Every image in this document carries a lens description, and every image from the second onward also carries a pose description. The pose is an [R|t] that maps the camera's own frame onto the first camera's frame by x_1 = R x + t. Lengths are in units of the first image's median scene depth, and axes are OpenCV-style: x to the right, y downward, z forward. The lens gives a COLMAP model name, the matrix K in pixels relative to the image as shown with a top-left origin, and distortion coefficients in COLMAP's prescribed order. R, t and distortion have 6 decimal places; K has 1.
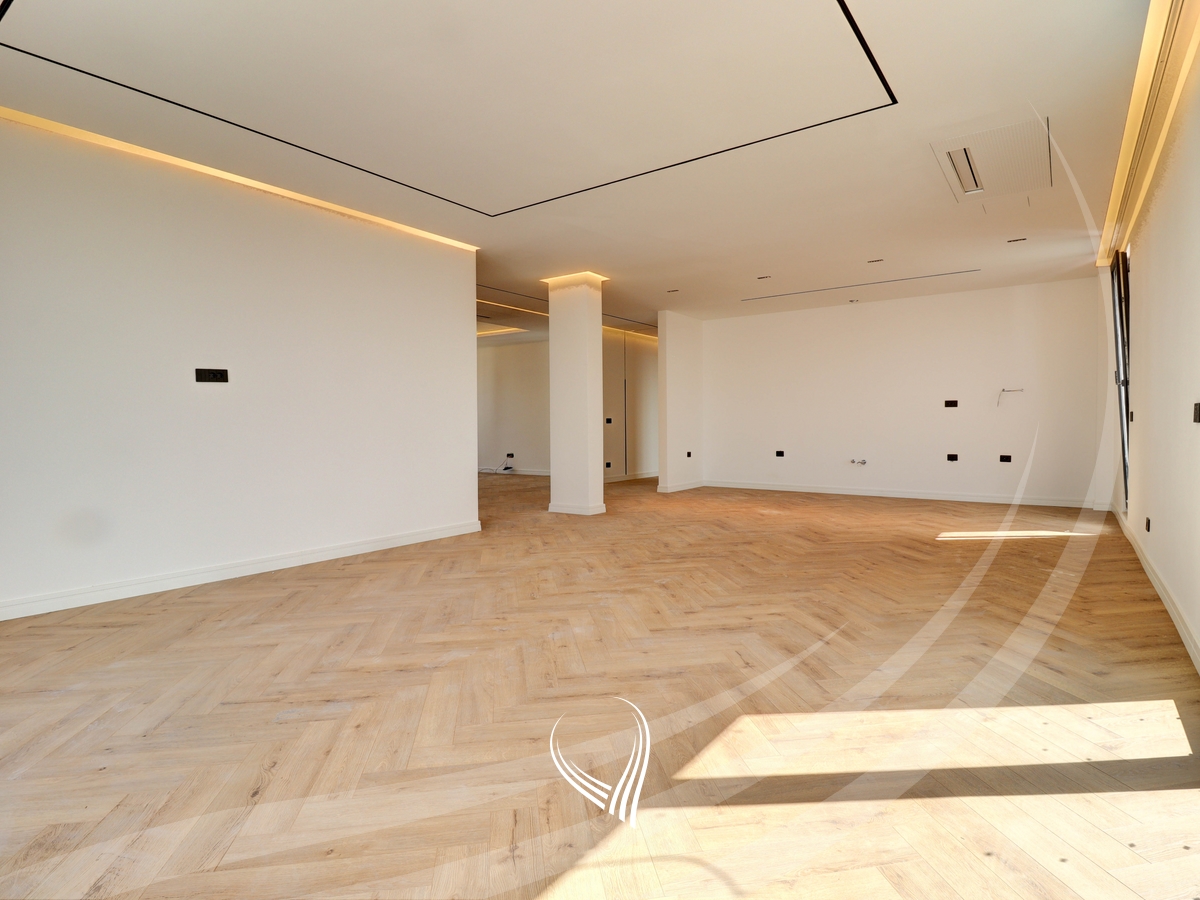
lens RADIAL K [[629.3, 0, 607.7], [0, 629.3, 443.2], [0, 0, 1]] dist [-0.006321, -0.000668]
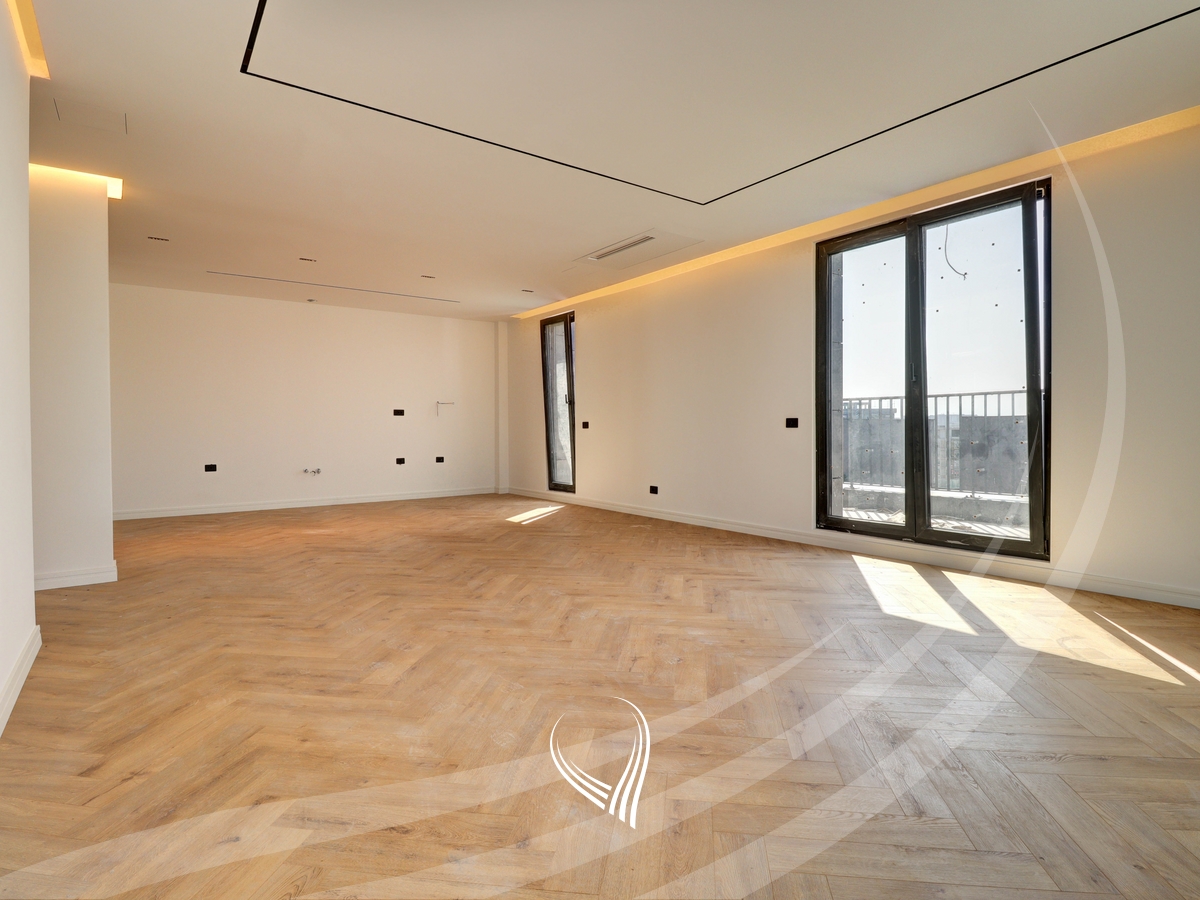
lens RADIAL K [[629.3, 0, 606.6], [0, 629.3, 445.9], [0, 0, 1]] dist [-0.006321, -0.000668]
pose [[0.298283, -0.022951, 0.954202, -0.936409], [0.033239, 0.999354, 0.013646, -0.016574], [-0.953899, 0.027646, 0.298853, 0.749325]]
